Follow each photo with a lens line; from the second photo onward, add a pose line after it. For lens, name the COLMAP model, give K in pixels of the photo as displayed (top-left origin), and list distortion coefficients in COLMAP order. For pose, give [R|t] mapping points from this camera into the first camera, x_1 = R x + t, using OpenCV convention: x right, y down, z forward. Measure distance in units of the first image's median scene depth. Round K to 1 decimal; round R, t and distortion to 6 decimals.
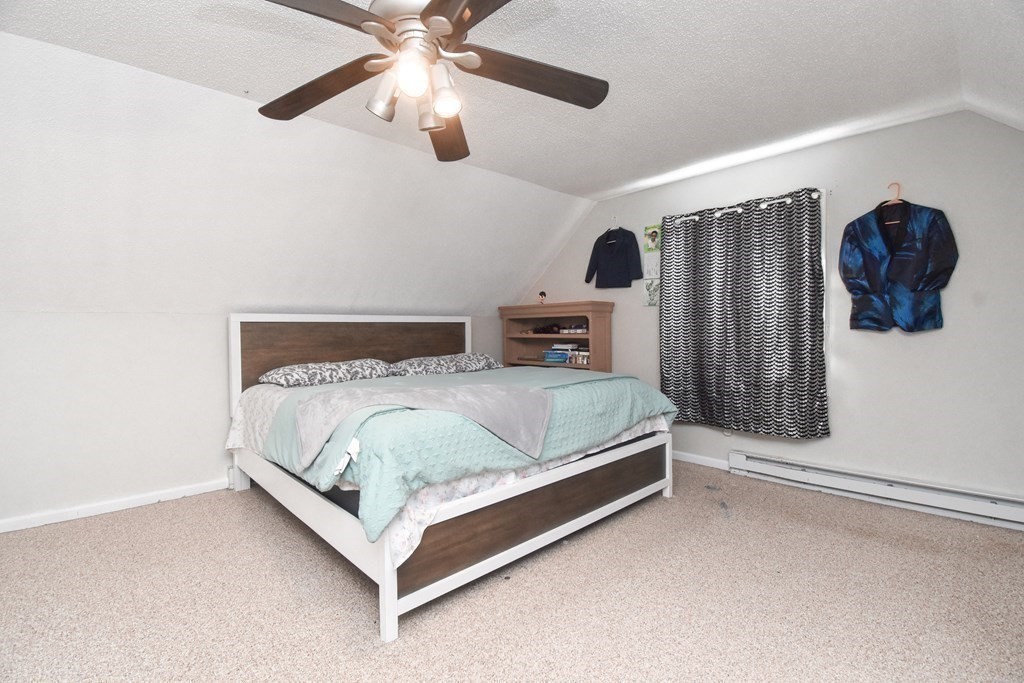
lens RADIAL K [[457.3, 0, 512.0], [0, 457.3, 341.5], [0, 0, 1]] dist [0.018058, -0.026635]
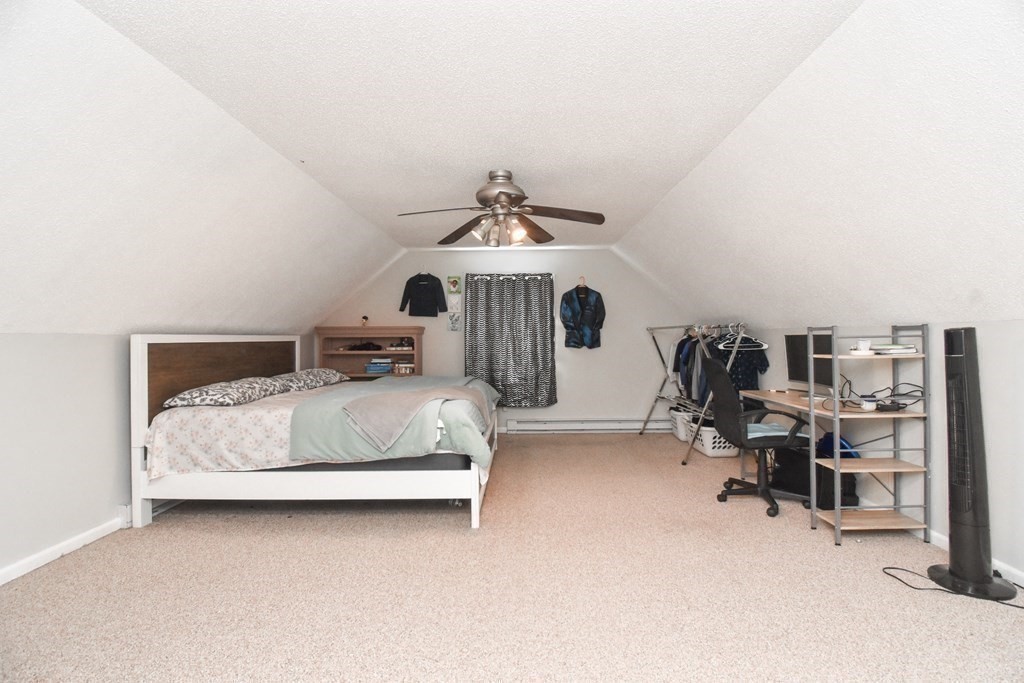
lens RADIAL K [[457.3, 0, 512.0], [0, 457.3, 341.5], [0, 0, 1]] dist [0.018058, -0.026635]
pose [[0.695164, 0.001285, 0.718850, -0.731513], [0.016923, 0.999692, -0.018153, -0.016681], [-0.718652, 0.024784, 0.694928, -0.176669]]
